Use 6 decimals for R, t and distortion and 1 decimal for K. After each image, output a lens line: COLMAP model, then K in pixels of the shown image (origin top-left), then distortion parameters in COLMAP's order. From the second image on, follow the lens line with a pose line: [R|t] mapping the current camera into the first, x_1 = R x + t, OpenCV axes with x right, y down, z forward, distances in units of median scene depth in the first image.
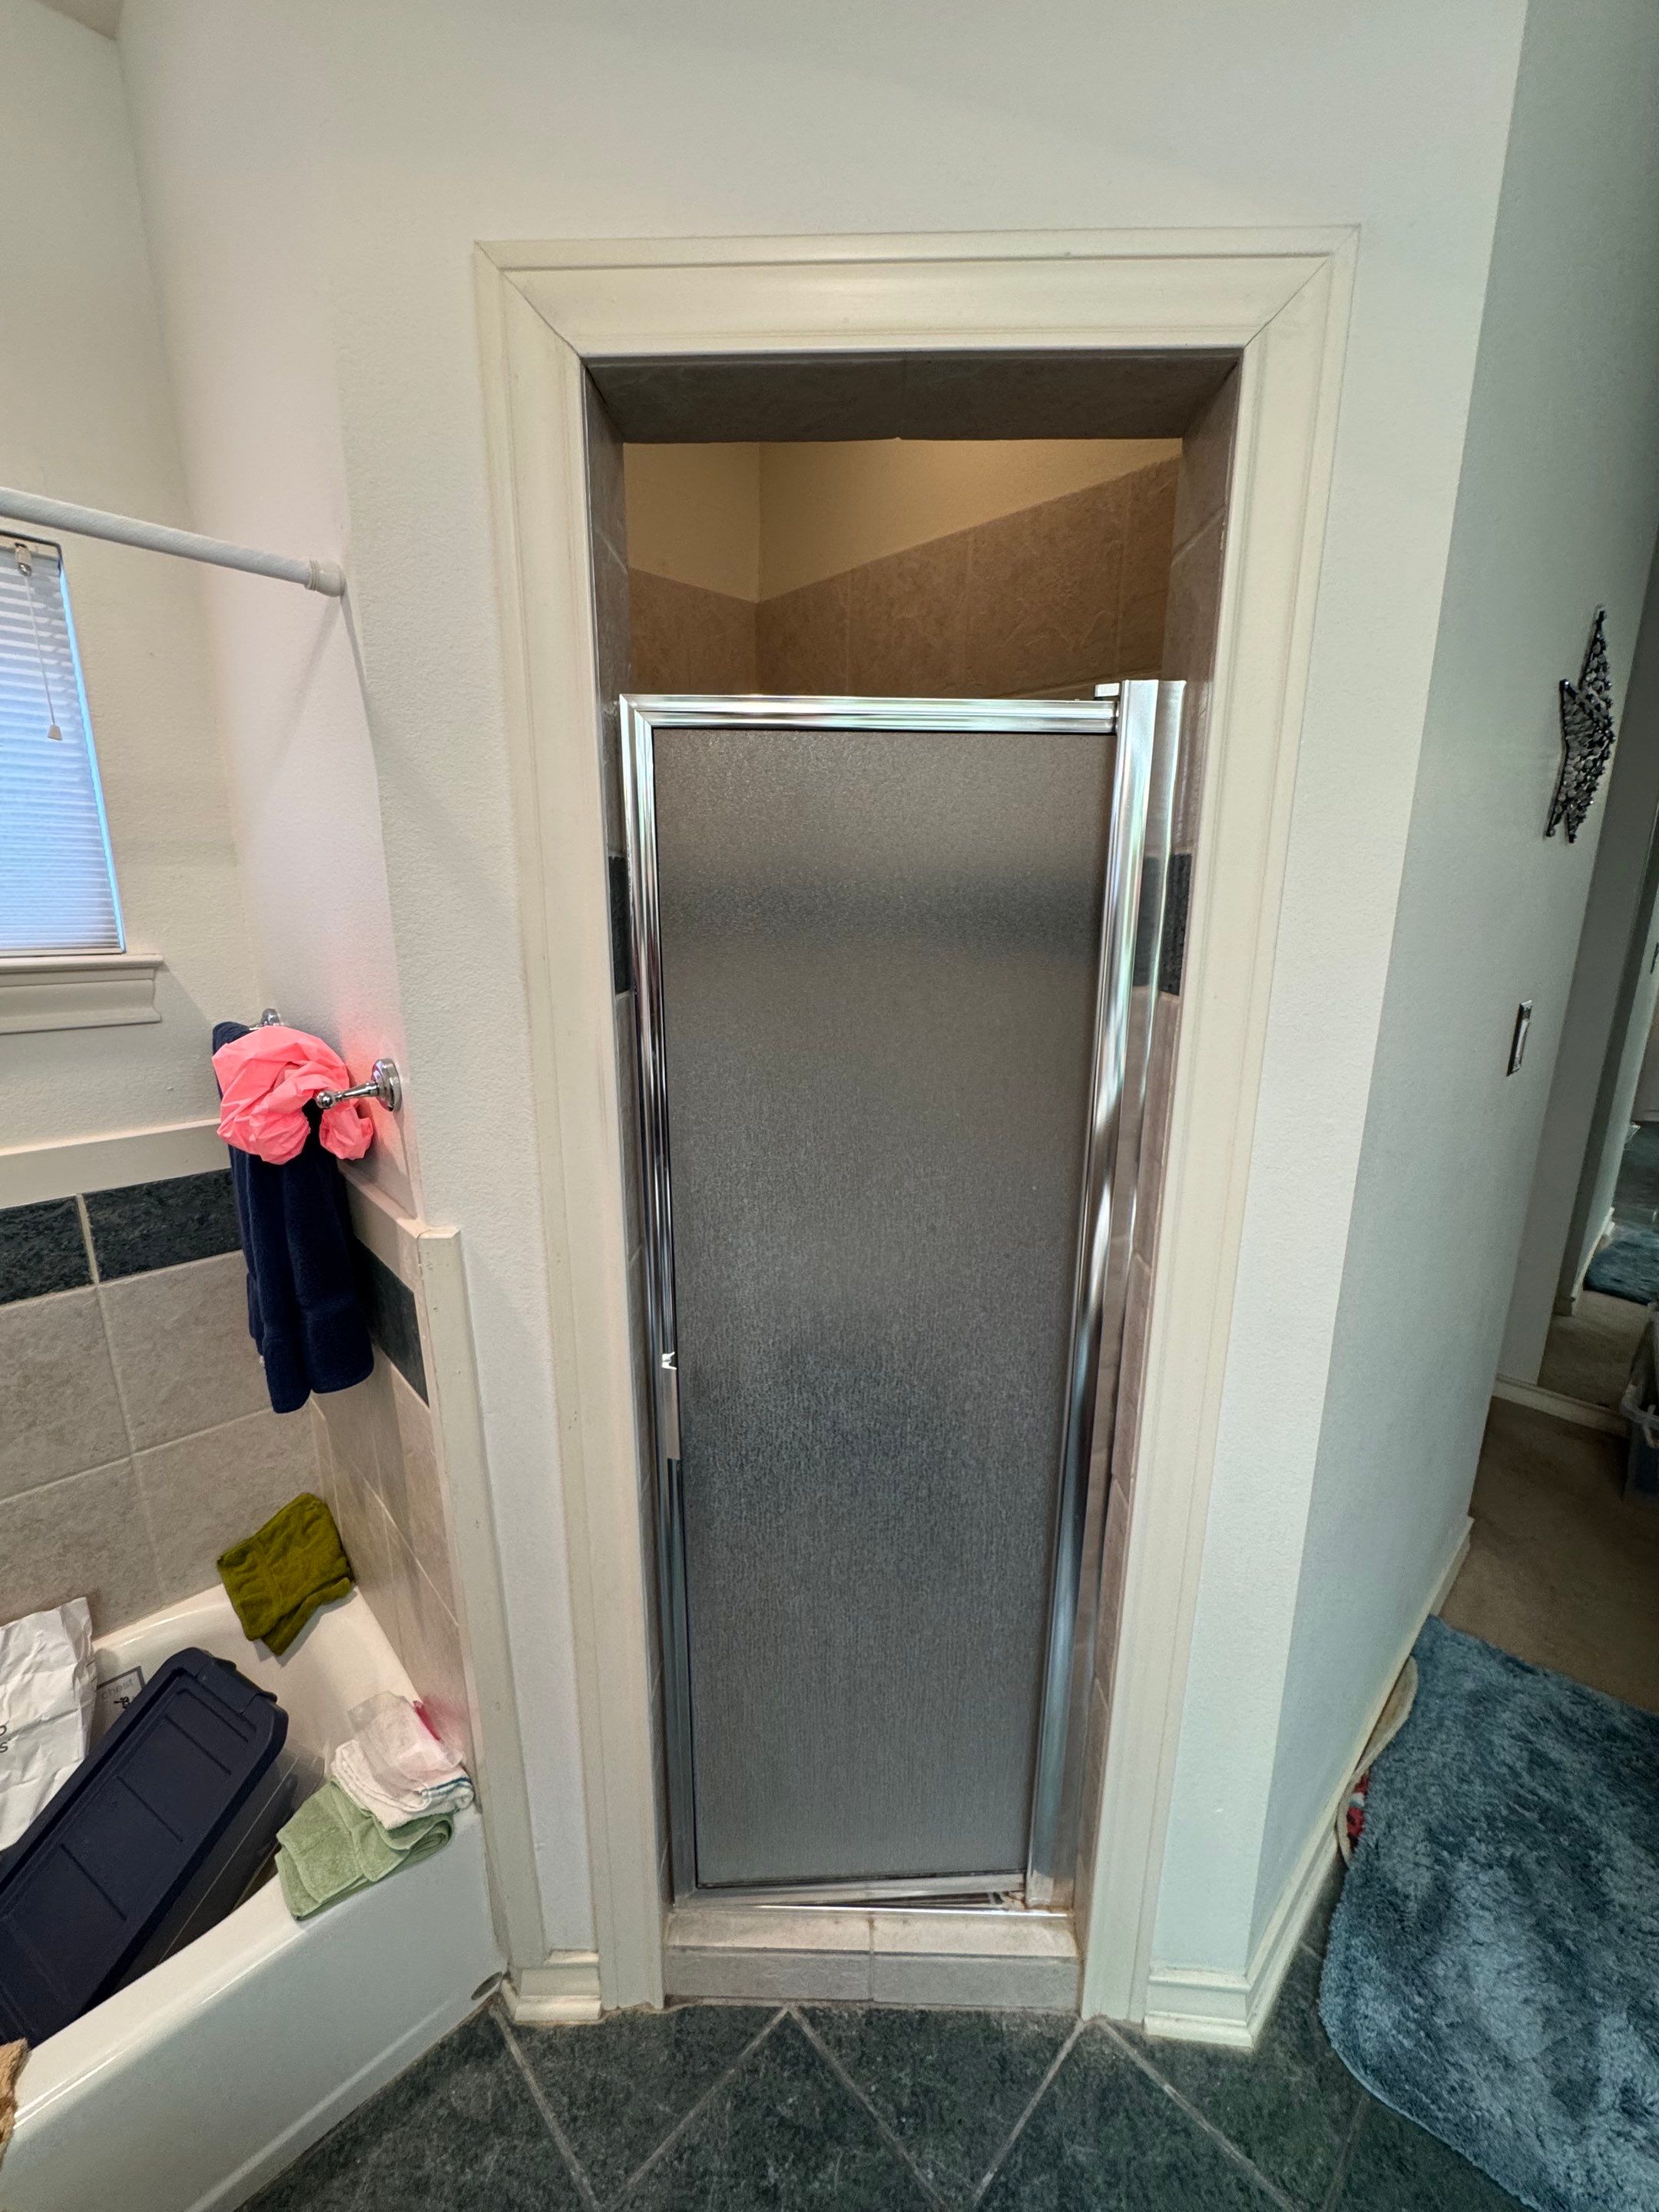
lens RADIAL K [[892.3, 0, 827.1], [0, 892.3, 1103.4], [0, 0, 1]] dist [-0.001248, 0.000277]
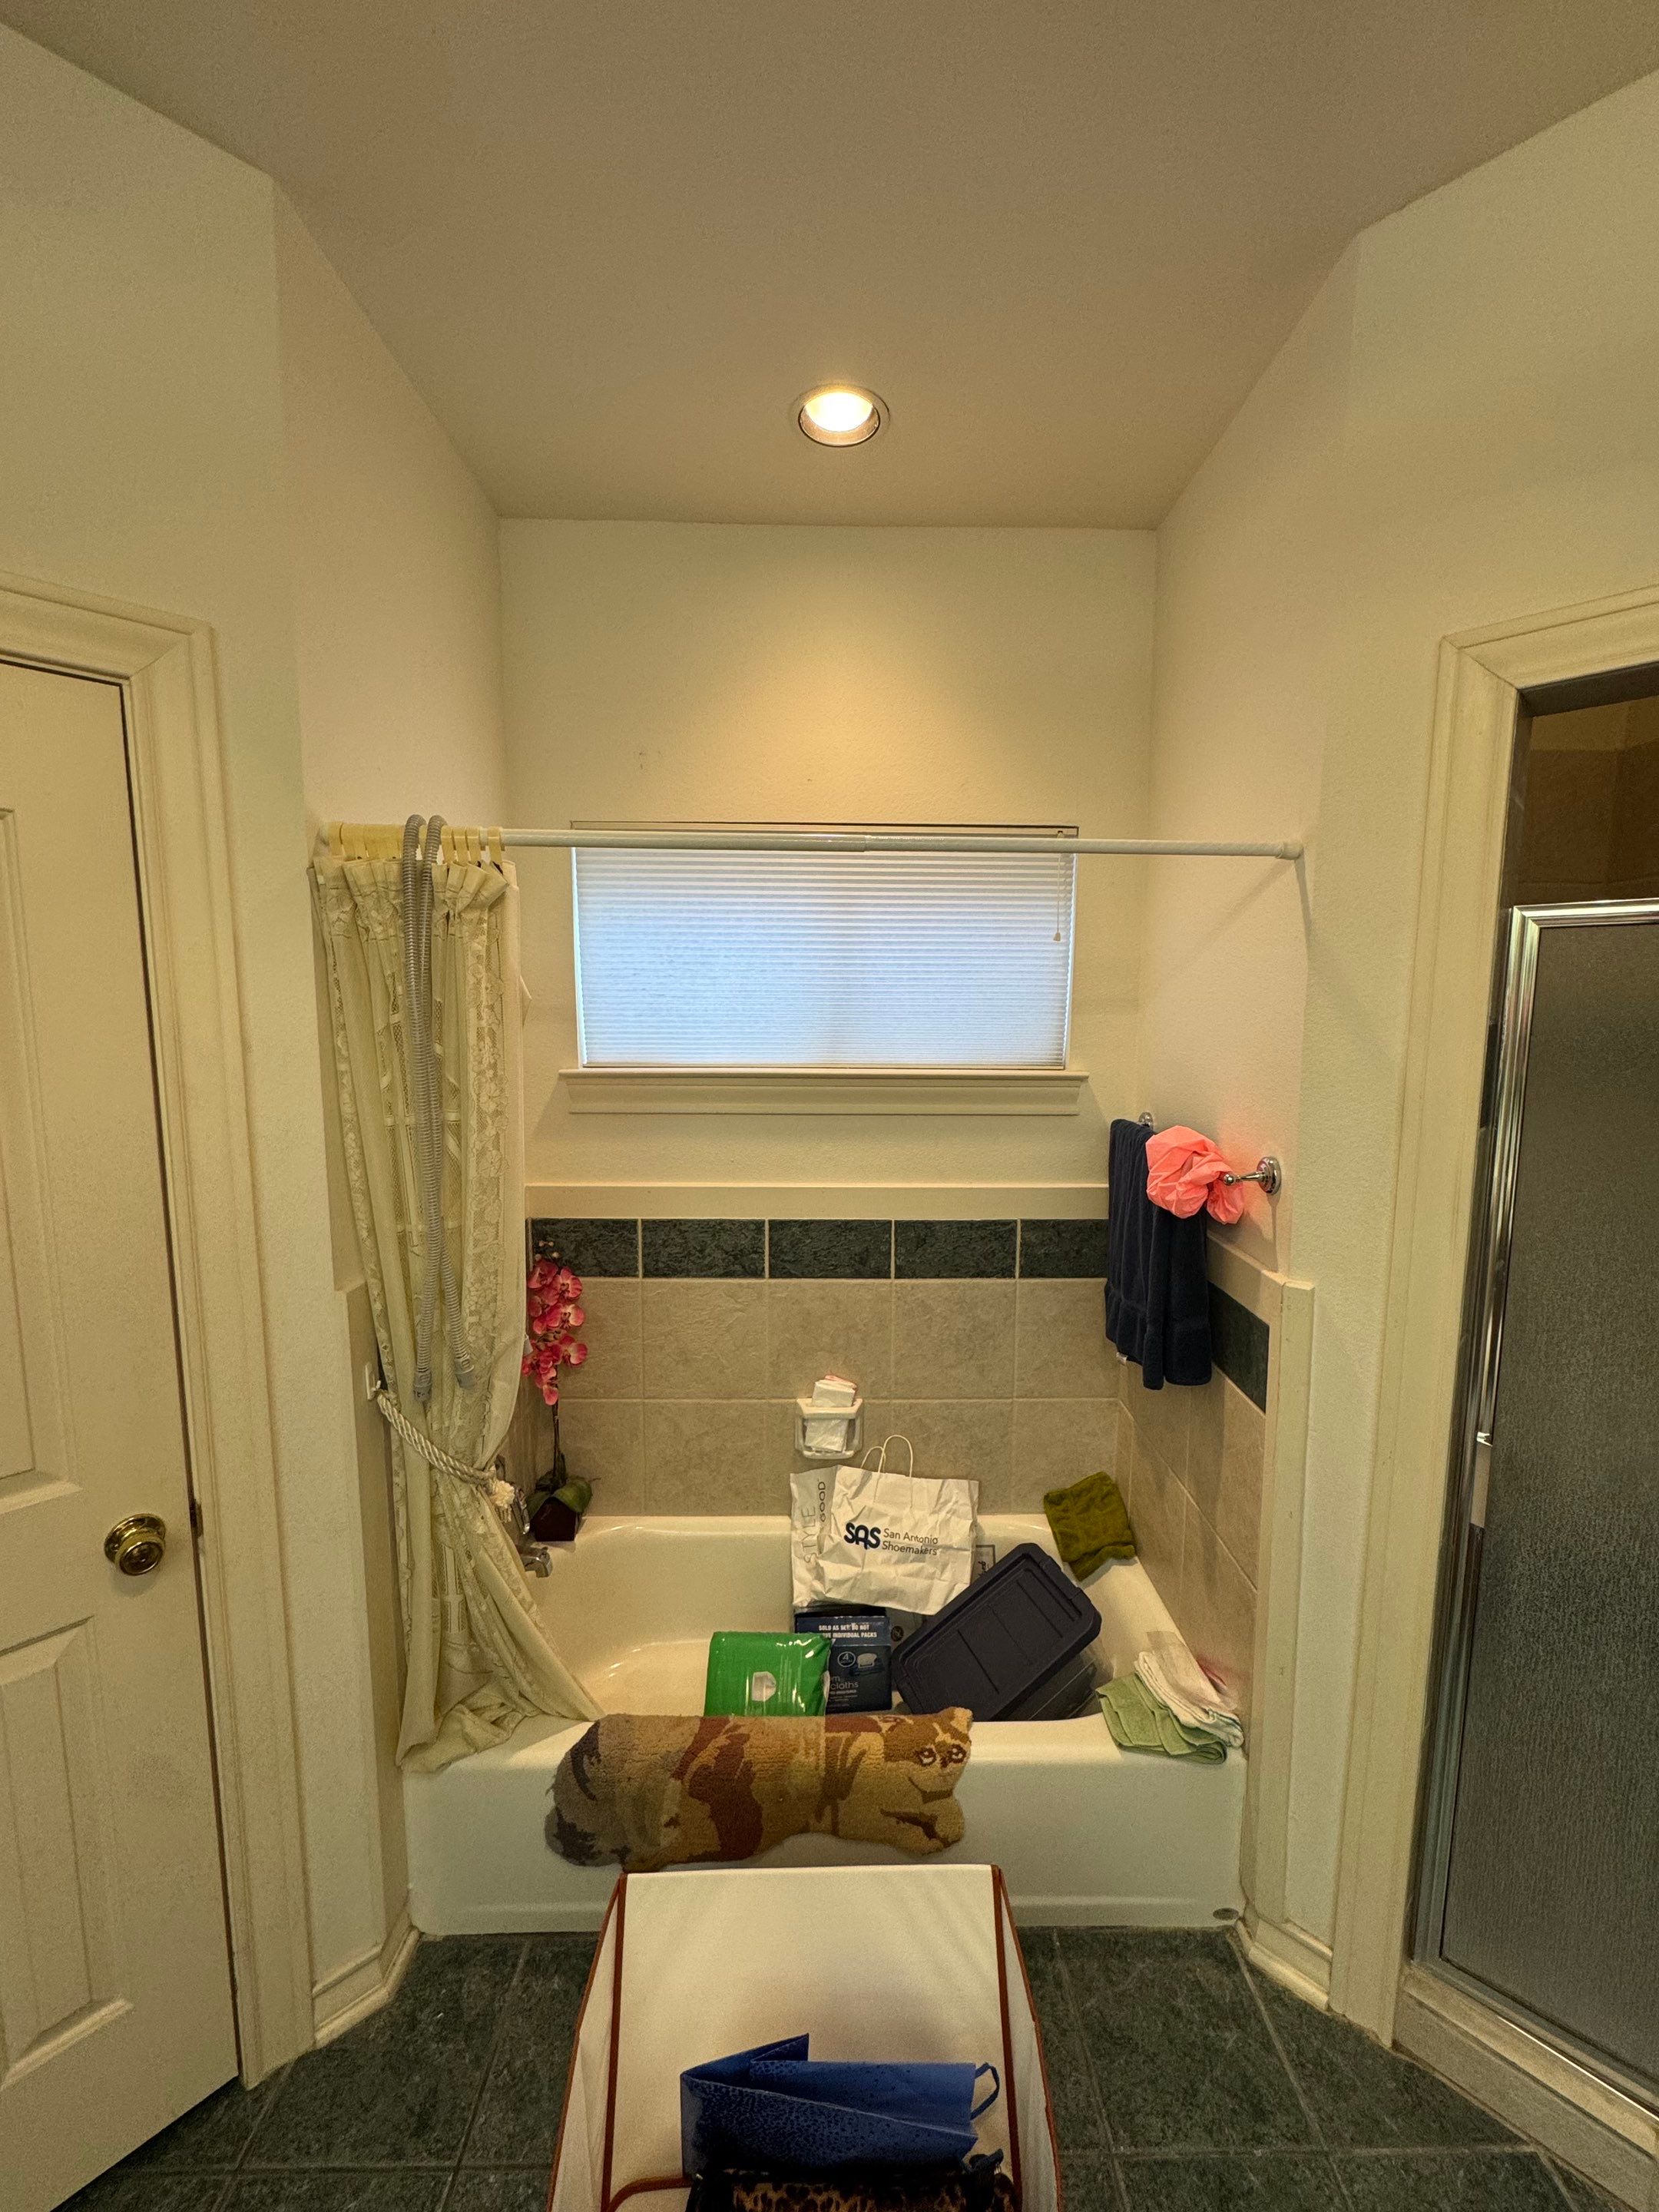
lens RADIAL K [[892.3, 0, 823.5], [0, 892.3, 1105.1], [0, 0, 1]] dist [-0.001248, 0.000277]
pose [[0.733471, 0.078110, -0.675218, -0.047830], [-0.157502, 0.985870, -0.057043, 0.050567], [0.661222, 0.148187, 0.735409, -0.439982]]
